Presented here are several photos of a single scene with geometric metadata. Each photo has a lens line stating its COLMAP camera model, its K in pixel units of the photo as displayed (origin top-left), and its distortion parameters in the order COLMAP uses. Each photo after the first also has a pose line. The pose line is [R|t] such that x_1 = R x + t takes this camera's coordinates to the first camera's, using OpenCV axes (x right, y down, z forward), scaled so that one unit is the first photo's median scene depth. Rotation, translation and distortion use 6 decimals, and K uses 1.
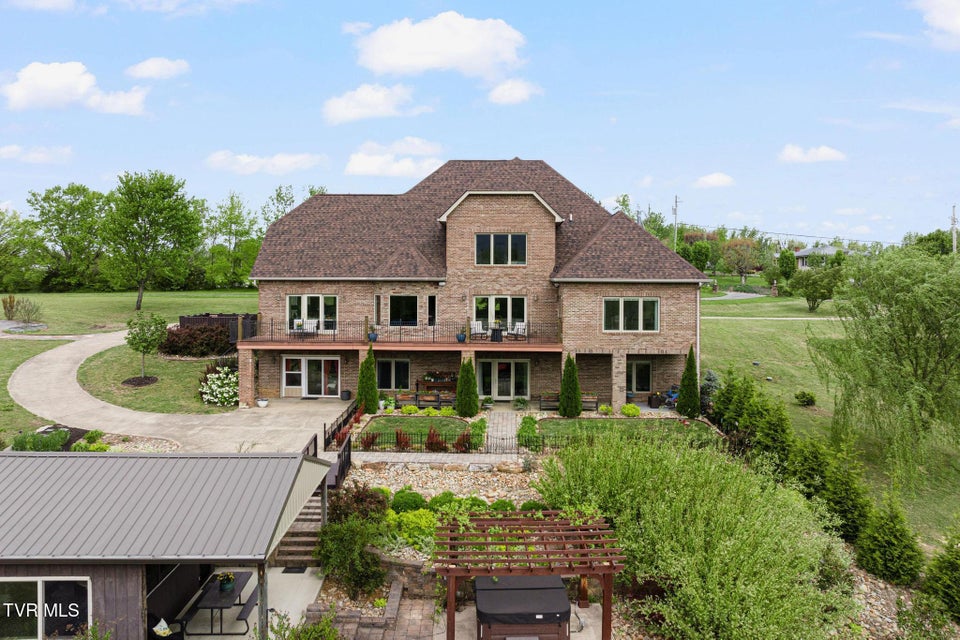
lens RADIAL K [[667.9, 0, 477.8], [0, 667.9, 277.9], [0, 0, 1]] dist [-0.042266, 0.026621]
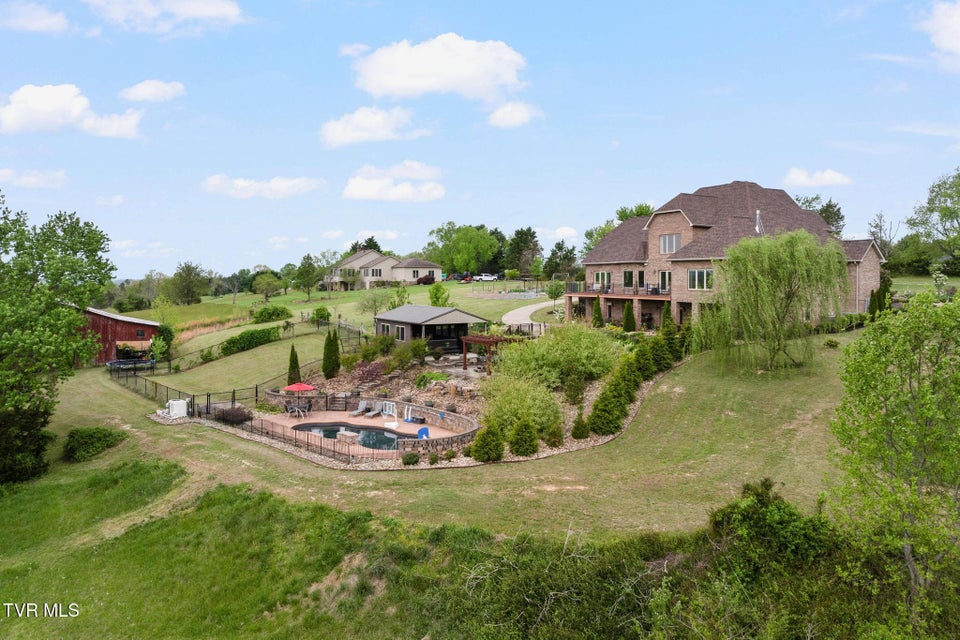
lens RADIAL K [[667.3, 0, 482.0], [0, 667.3, 281.0], [0, 0, 1]] dist [0.002306, 0.000763]
pose [[0.484880, -0.000767, -0.874581, 1.433891], [0.001336, 0.999999, -0.000137, 0.058512], [0.874580, -0.001102, 0.484880, -0.300271]]
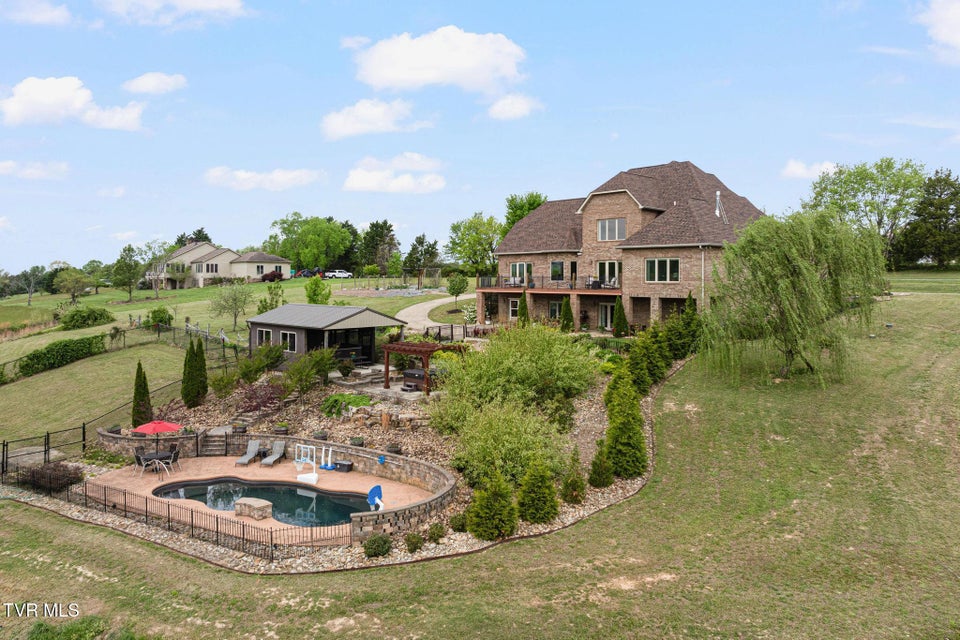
lens RADIAL K [[667.9, 0, 477.8], [0, 667.9, 277.9], [0, 0, 1]] dist [-0.042266, 0.026621]
pose [[0.685897, -0.004077, -0.727687, 0.996153], [0.002371, 0.999992, -0.003368, 0.075664], [0.727695, 0.000585, 0.685901, -0.267018]]
